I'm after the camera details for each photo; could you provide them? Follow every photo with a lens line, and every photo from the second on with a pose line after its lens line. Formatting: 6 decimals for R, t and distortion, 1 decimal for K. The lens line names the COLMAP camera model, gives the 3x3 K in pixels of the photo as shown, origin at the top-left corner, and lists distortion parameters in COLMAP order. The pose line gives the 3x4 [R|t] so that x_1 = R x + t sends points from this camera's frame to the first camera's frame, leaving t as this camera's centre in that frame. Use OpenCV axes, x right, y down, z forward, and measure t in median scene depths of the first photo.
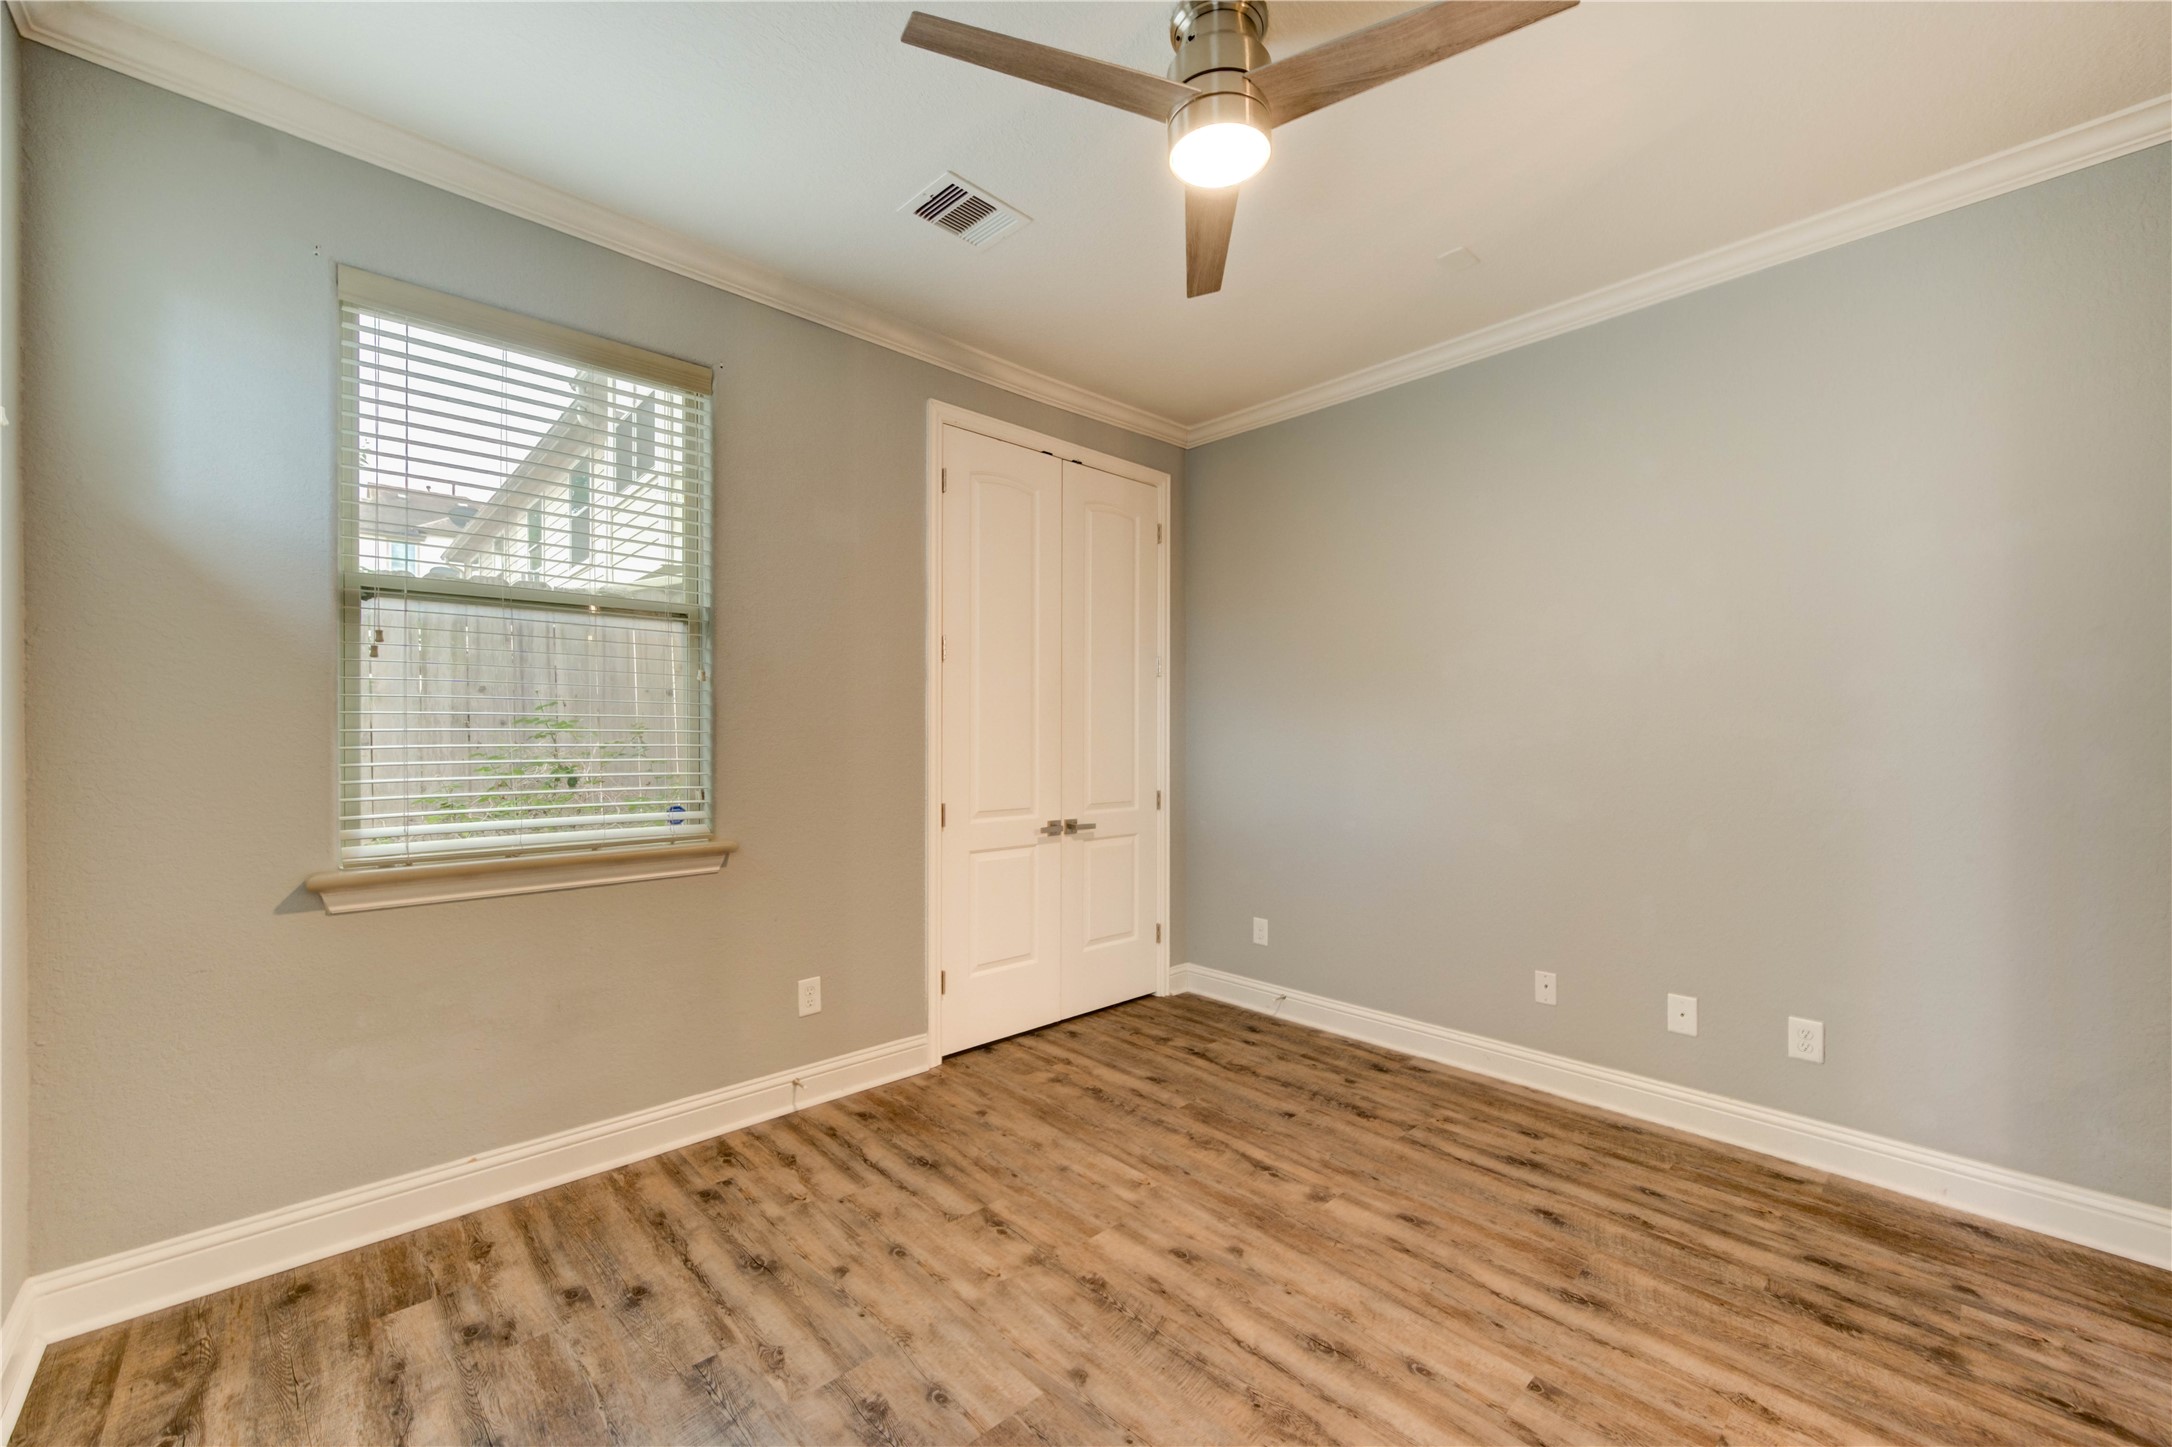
lens RADIAL K [[855.5, 0, 1080.3], [0, 855.5, 725.2], [0, 0, 1]] dist [0.001767, -0.001050]
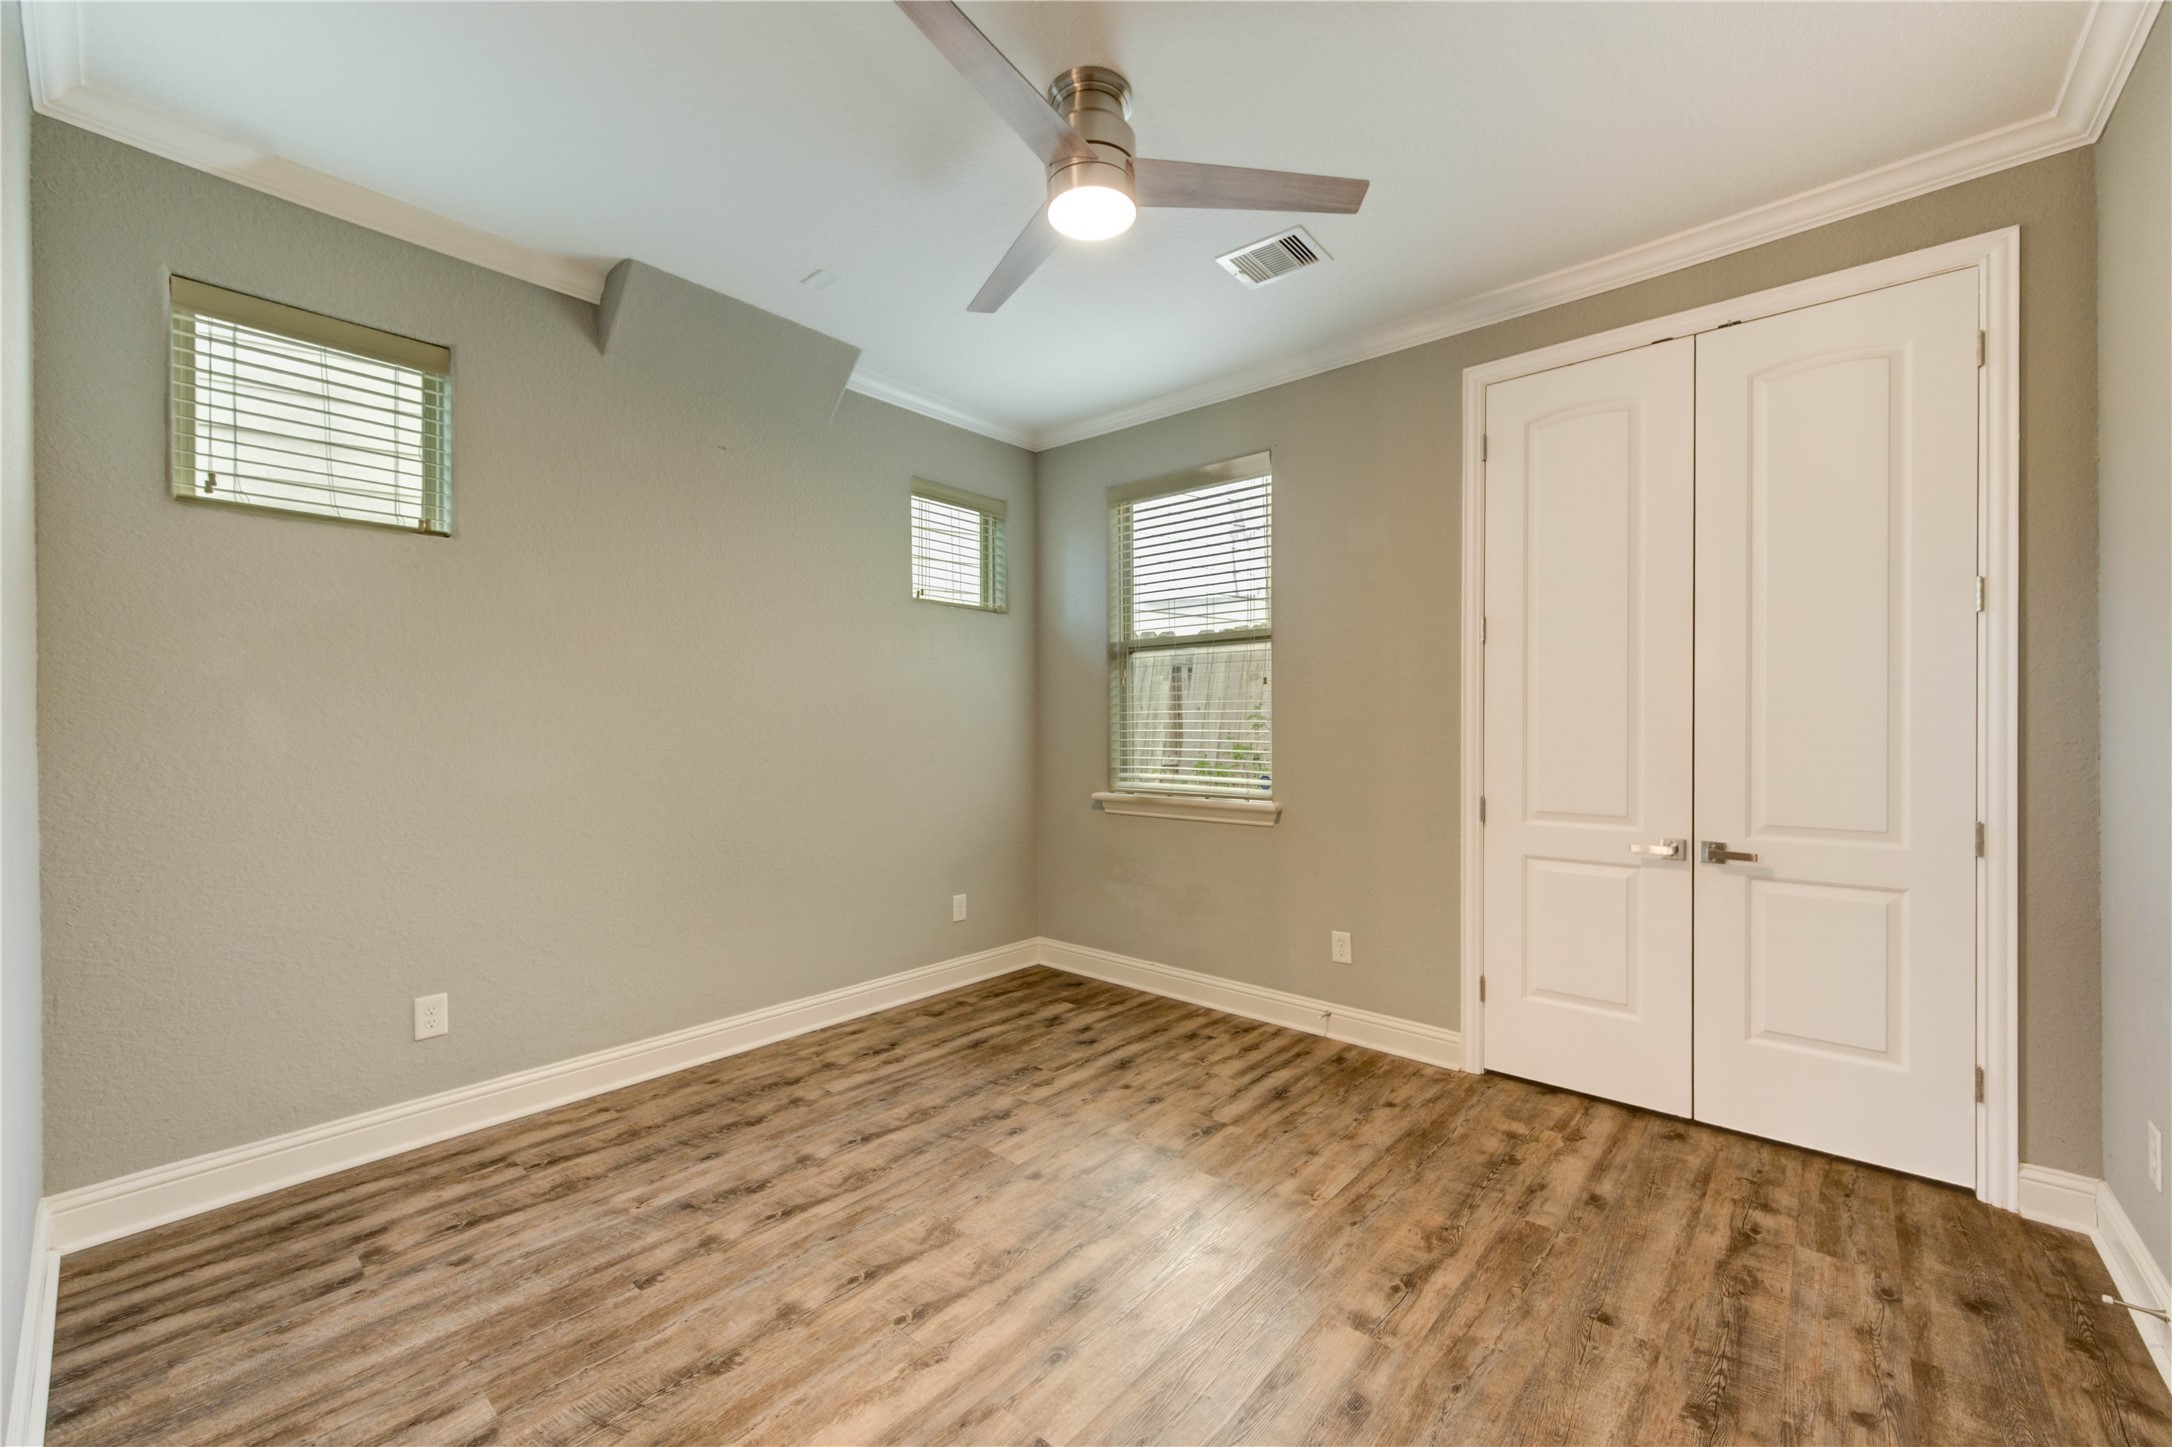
lens RADIAL K [[855.5, 0, 1106.1], [0, 855.5, 722.3], [0, 0, 1]] dist [0.001767, -0.001050]
pose [[0.116448, -0.006766, -0.993174, 0.956917], [0.011305, 0.999921, -0.005486, 0.015491], [0.993132, -0.010589, 0.116515, 0.649440]]
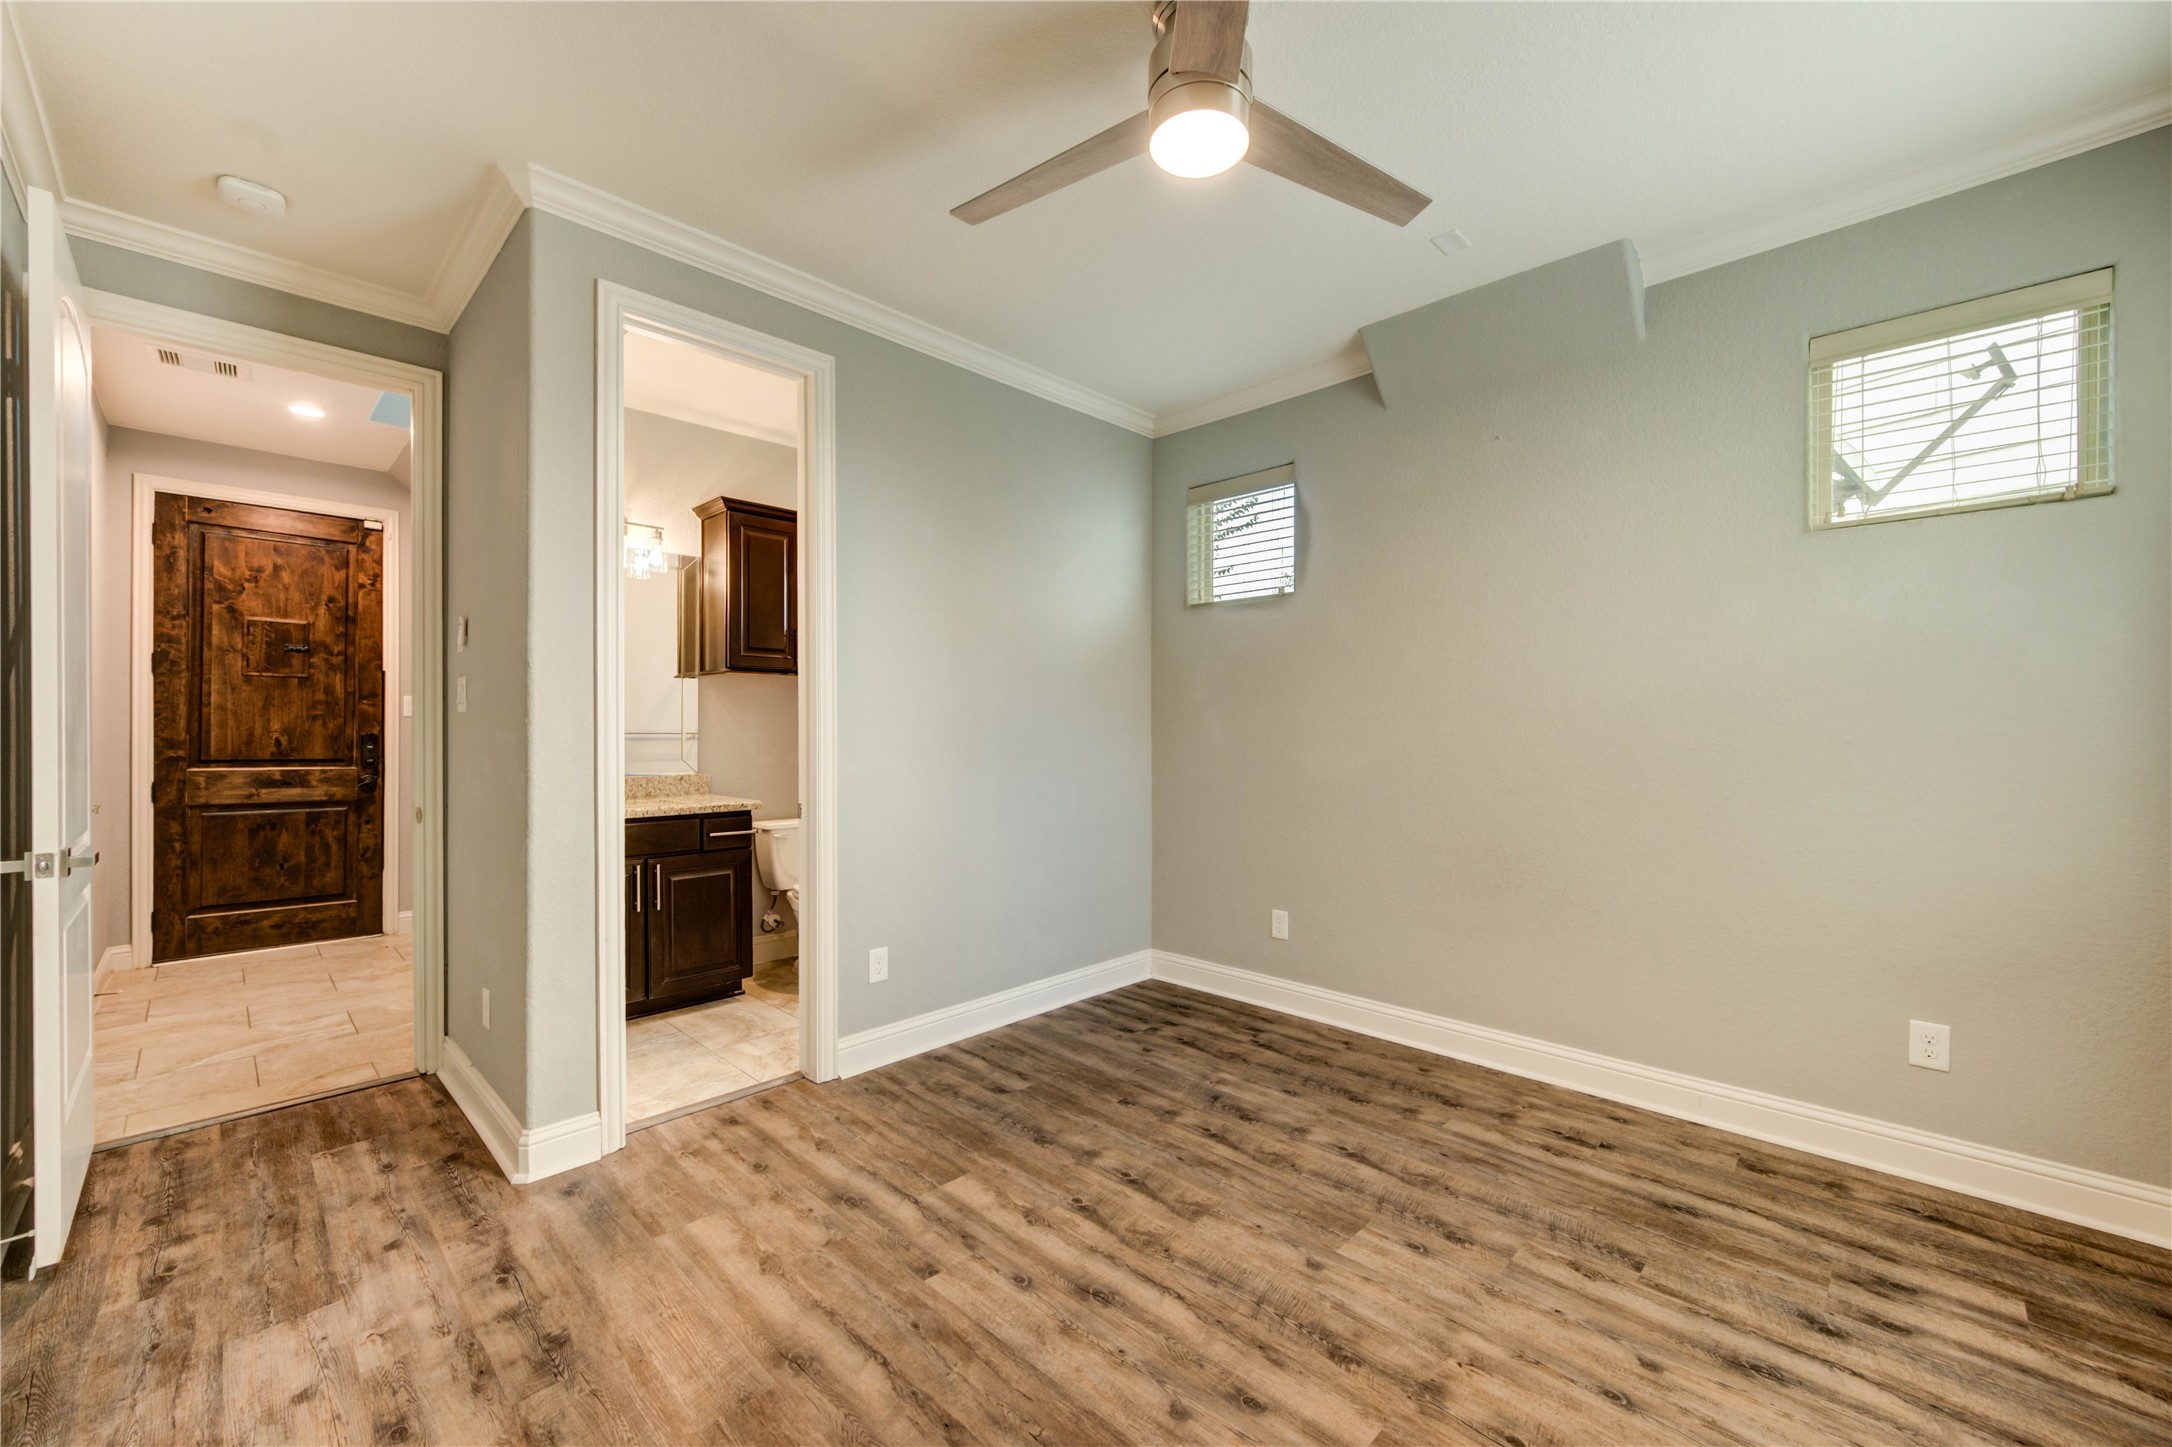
lens RADIAL K [[855.5, 0, 1073.7], [0, 855.5, 732.1], [0, 0, 1]] dist [0.001767, -0.001050]
pose [[-0.999222, 0.001576, -0.039404, 0.254584], [0.001781, 0.999985, -0.005175, 0.018833], [0.039395, -0.005241, -0.999210, 1.471199]]
